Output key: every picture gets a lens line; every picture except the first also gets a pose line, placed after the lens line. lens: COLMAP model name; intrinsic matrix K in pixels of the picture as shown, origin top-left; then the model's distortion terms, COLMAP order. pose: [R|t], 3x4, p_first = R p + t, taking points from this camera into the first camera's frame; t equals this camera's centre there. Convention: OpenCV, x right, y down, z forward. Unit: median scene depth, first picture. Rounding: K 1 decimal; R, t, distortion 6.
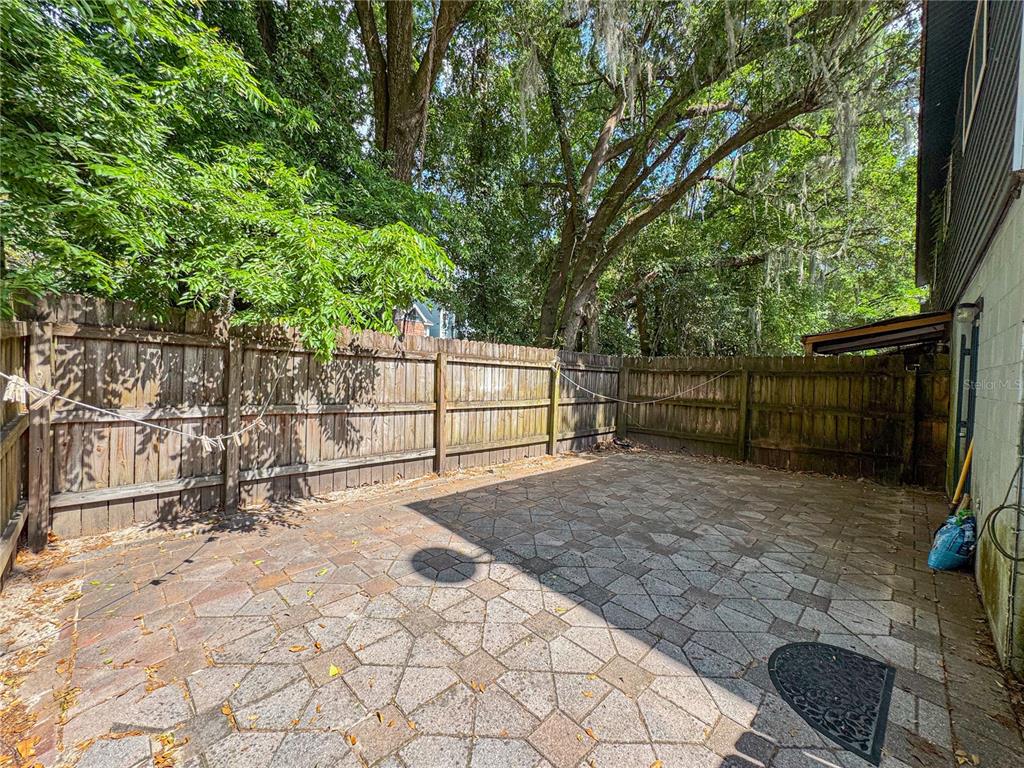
lens RADIAL K [[424.9, 0, 512.0], [0, 424.9, 384.0], [0, 0, 1]] dist [-0.002123, -0.000226]
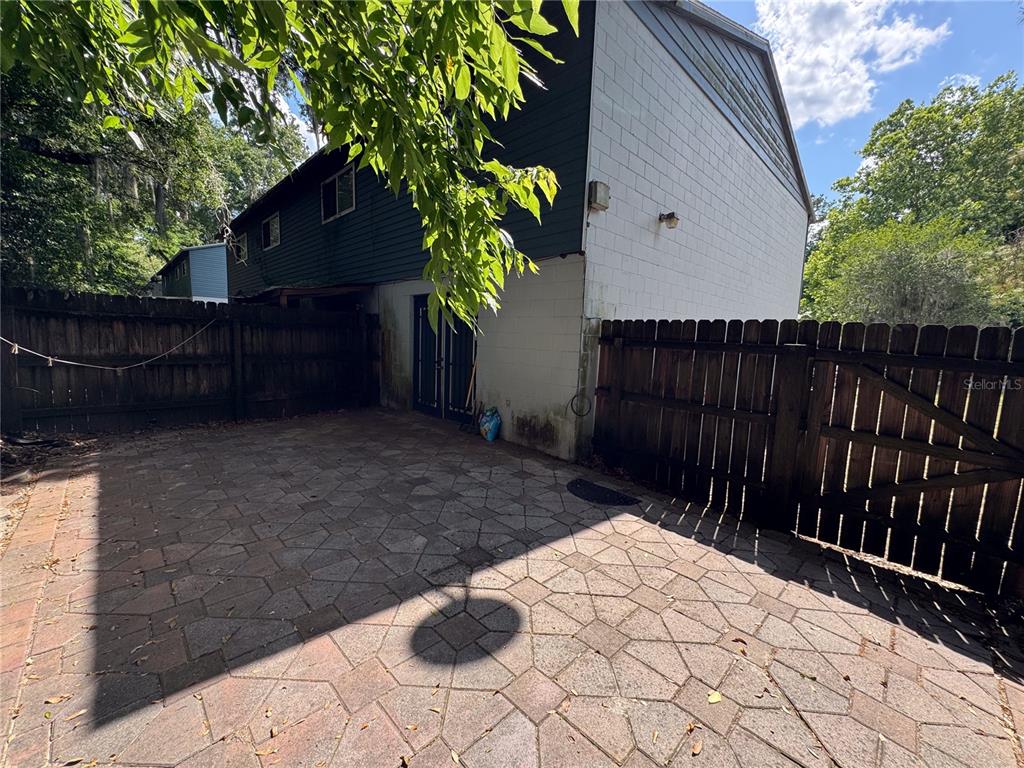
lens RADIAL K [[424.9, 0, 512.0], [0, 424.9, 384.0], [0, 0, 1]] dist [-0.002123, -0.000226]
pose [[-0.018480, -0.134399, 0.990755, -0.707307], [-0.015626, 0.990842, 0.134119, -0.052359], [-0.999707, -0.013003, -0.020411, 0.851474]]
